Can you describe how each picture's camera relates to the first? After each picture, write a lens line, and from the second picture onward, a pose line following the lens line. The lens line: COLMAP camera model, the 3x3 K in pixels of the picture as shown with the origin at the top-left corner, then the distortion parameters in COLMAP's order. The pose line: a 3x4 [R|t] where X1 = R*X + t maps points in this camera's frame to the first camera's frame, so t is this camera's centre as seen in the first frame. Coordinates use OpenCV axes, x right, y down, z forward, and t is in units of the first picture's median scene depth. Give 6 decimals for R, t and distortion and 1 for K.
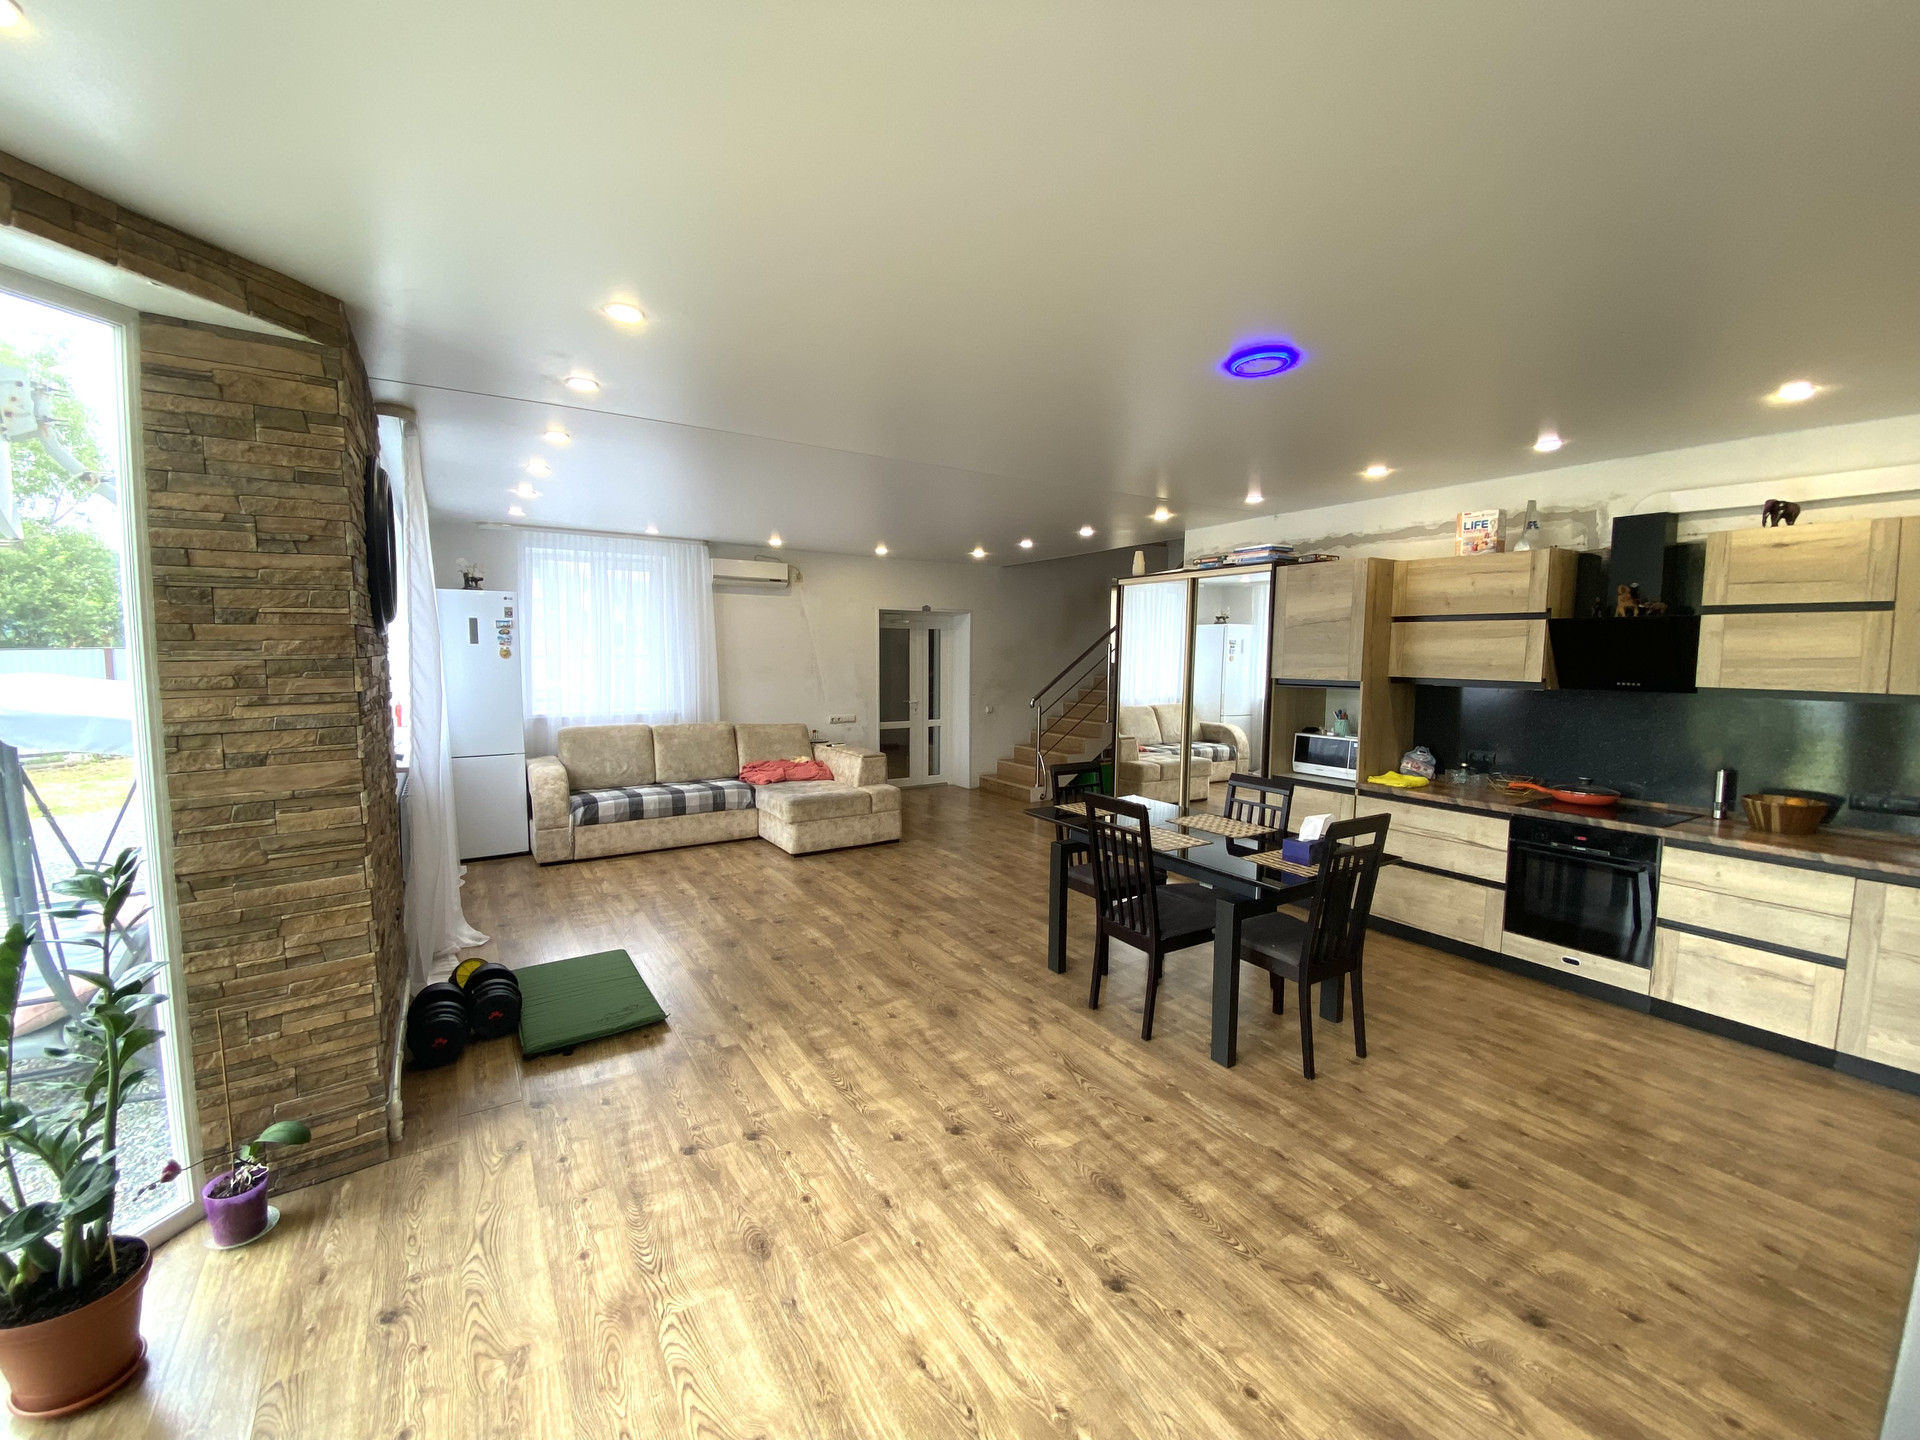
lens RADIAL K [[740.0, 0, 960.0], [0, 740.0, 720.0], [0, 0, 1]] dist [0.044195, -0.029515]
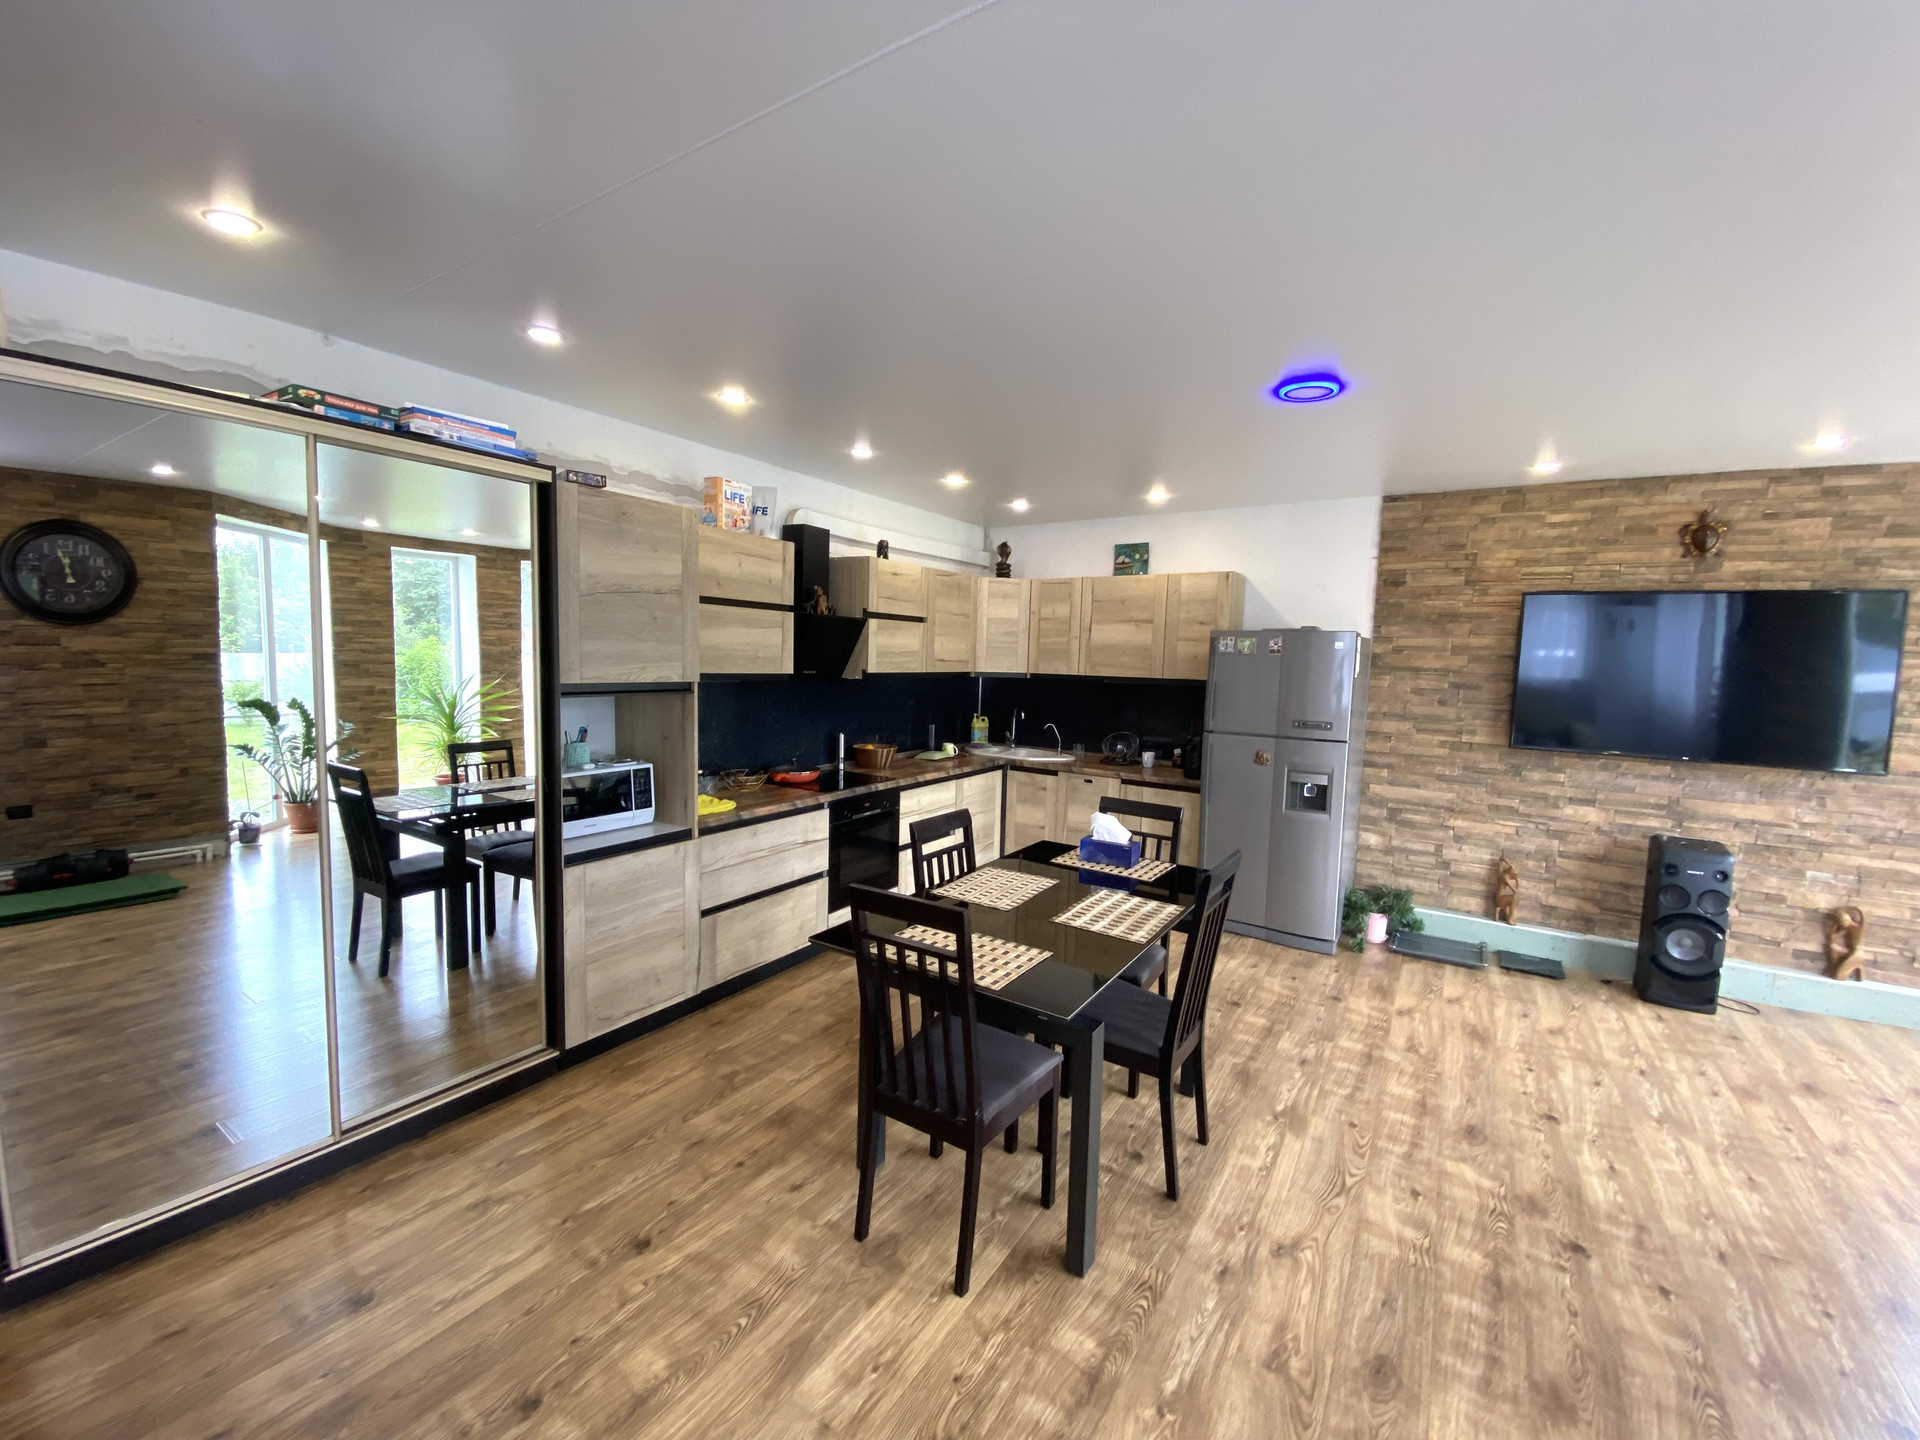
lens RADIAL K [[775.0, 0, 953.3], [0, 775.0, 717.7], [0, 0, 1]] dist [0.018584, -0.019408]
pose [[-0.408727, -0.095958, 0.907598, -0.383246], [0.048451, 0.990774, 0.126571, -0.153588], [-0.911370, 0.095707, -0.400307, 1.658279]]
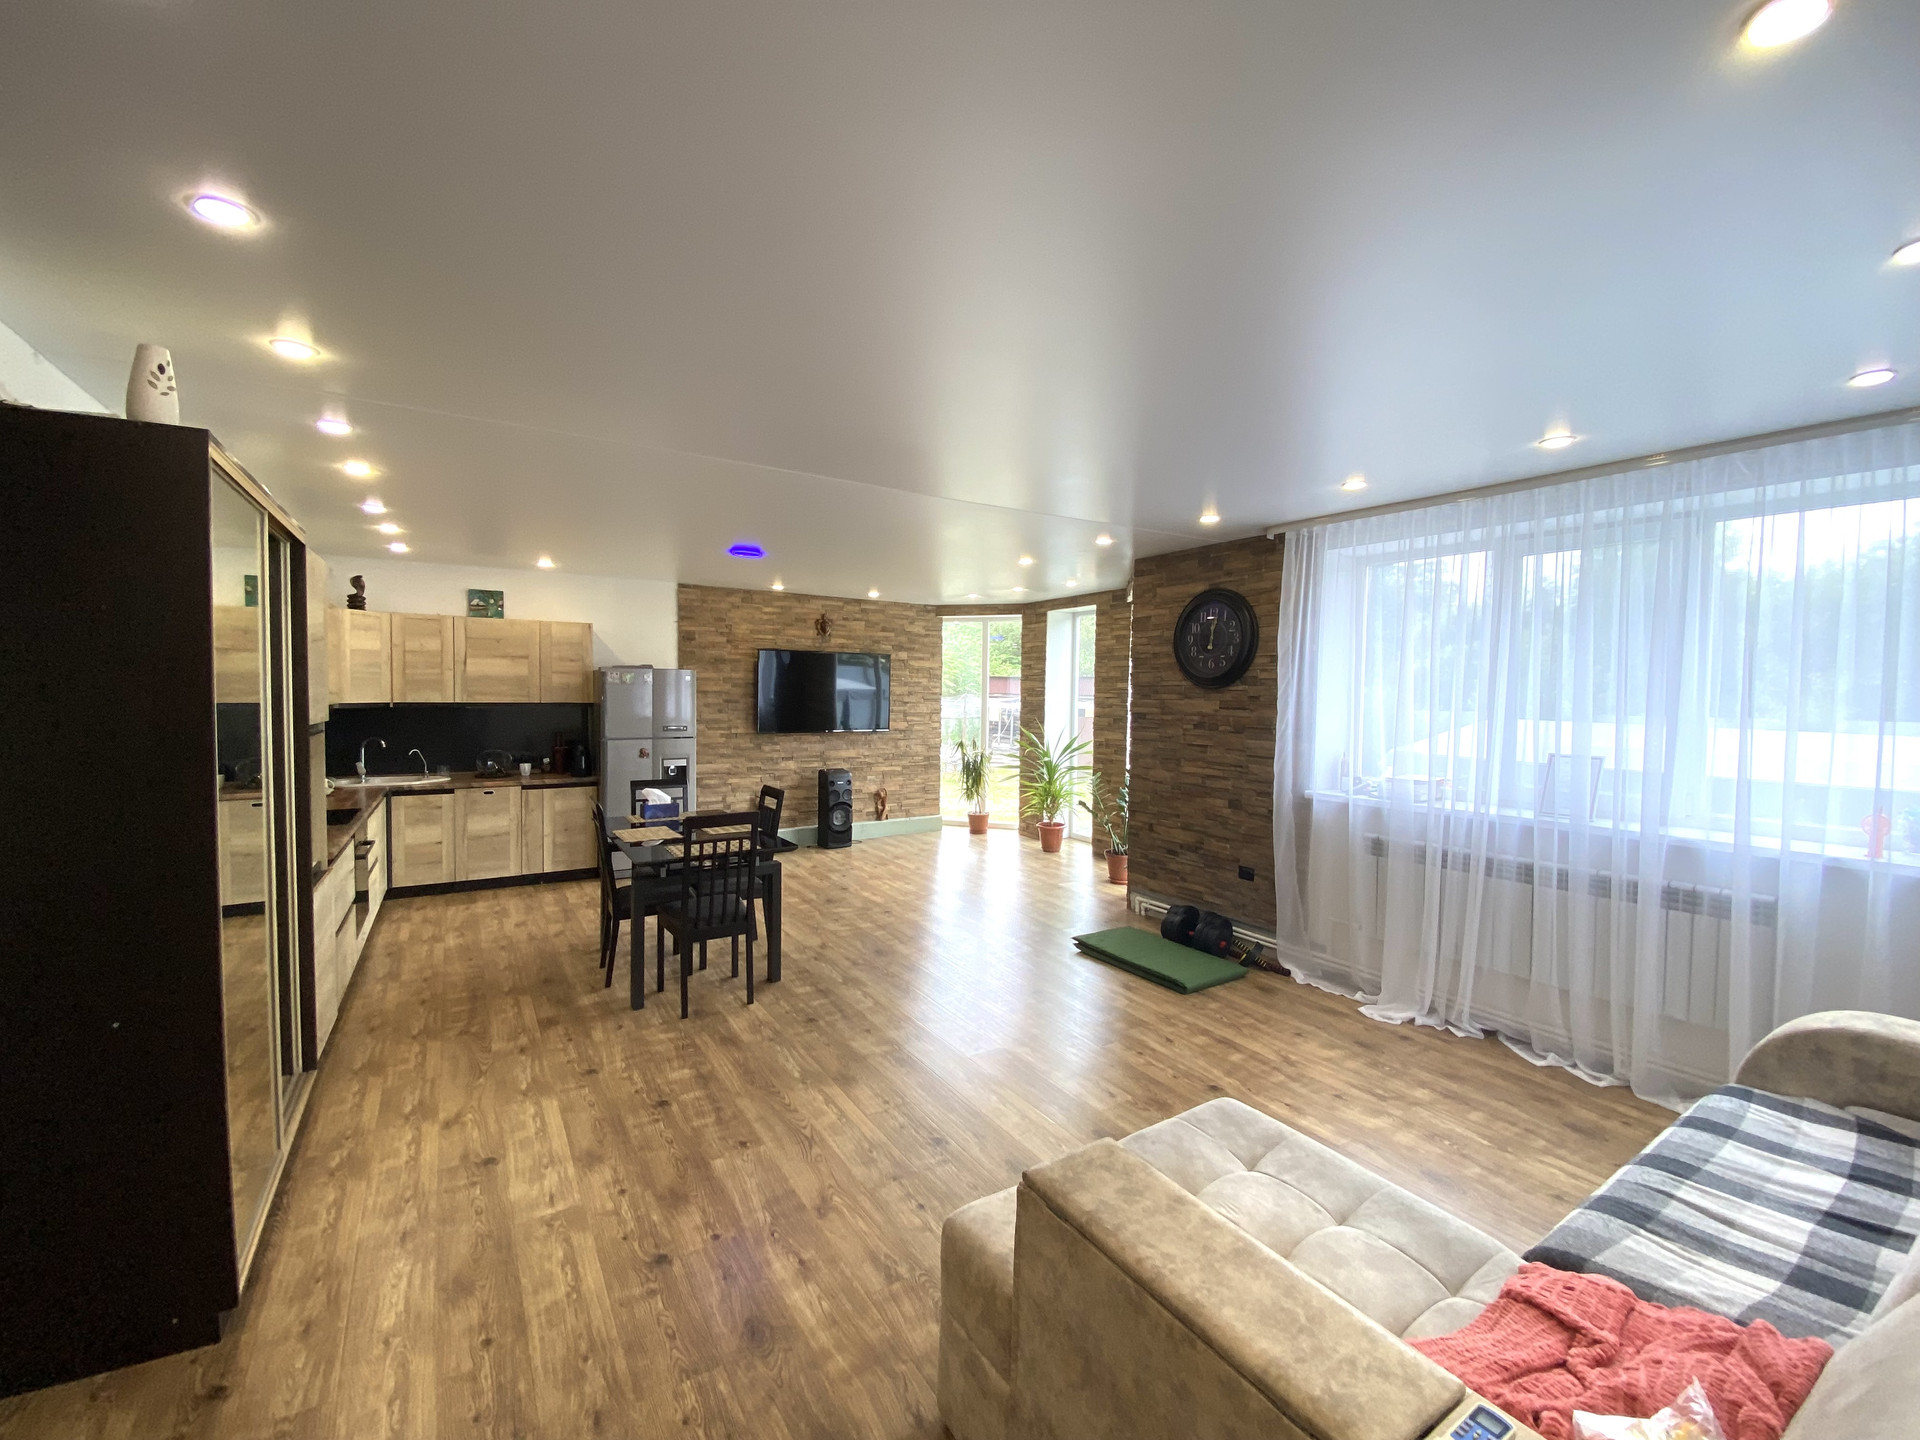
lens RADIAL K [[775.0, 0, 953.3], [0, 775.0, 717.7], [0, 0, 1]] dist [0.018584, -0.019408]
pose [[-0.999691, -0.022246, 0.011129, -0.181219], [-0.020751, 0.992555, 0.120017, -0.248283], [-0.013716, 0.119749, -0.992709, 2.741425]]
